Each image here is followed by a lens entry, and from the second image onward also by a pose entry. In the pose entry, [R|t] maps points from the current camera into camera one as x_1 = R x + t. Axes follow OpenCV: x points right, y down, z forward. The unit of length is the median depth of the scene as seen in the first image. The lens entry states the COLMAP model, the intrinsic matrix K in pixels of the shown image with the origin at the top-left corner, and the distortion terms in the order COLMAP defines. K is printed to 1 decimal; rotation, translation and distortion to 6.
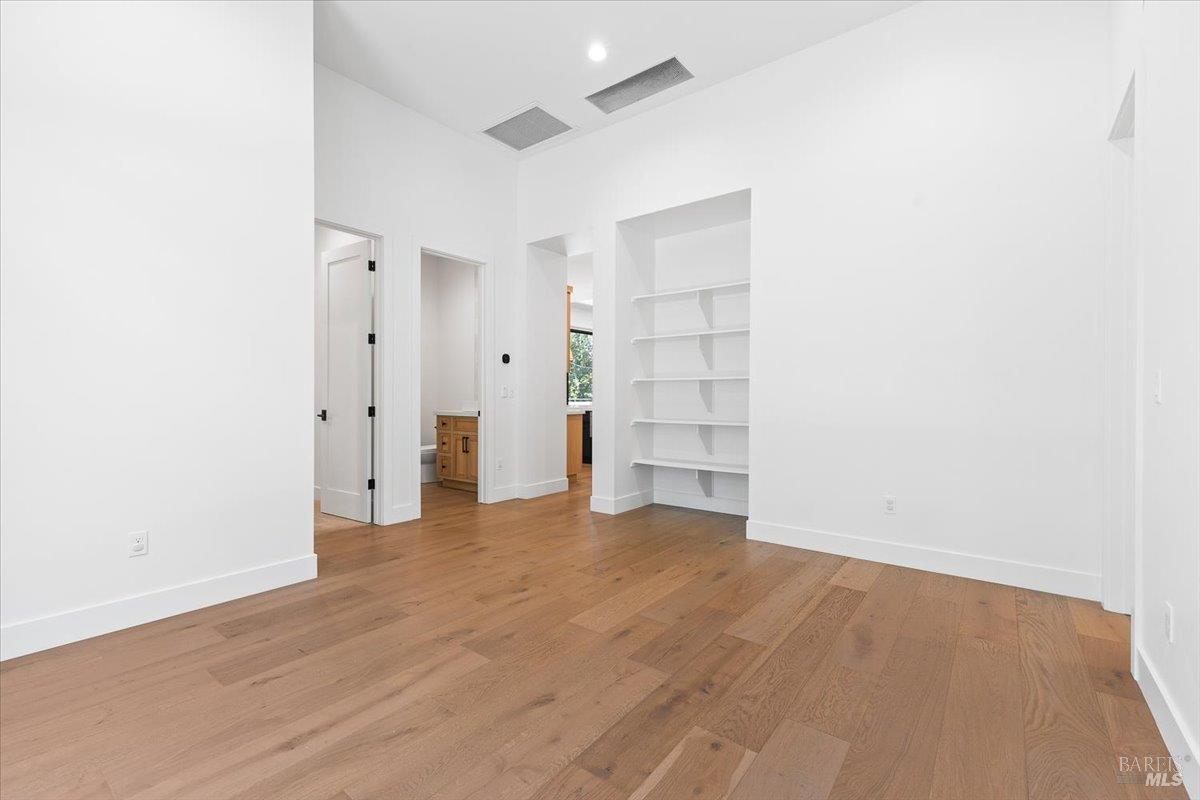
lens RADIAL K [[526.0, 0, 598.8], [0, 526.0, 397.4], [0, 0, 1]] dist [0.000669, -0.000124]
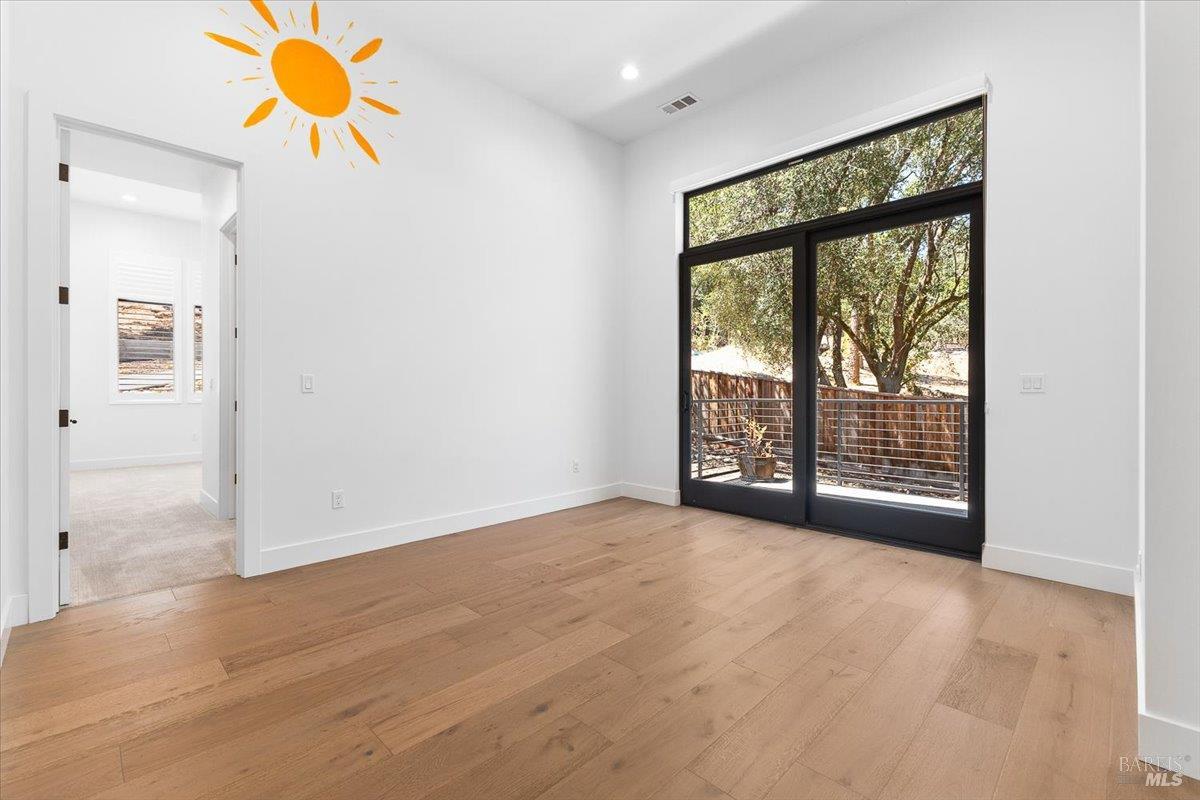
lens RADIAL K [[526.0, 0, 601.1], [0, 526.0, 394.3], [0, 0, 1]] dist [0.000669, -0.000124]
pose [[-0.992414, -0.003485, 0.122893, -0.120897], [-0.002288, 0.999949, 0.009885, -0.003837], [-0.122921, 0.009529, -0.992371, 1.953470]]
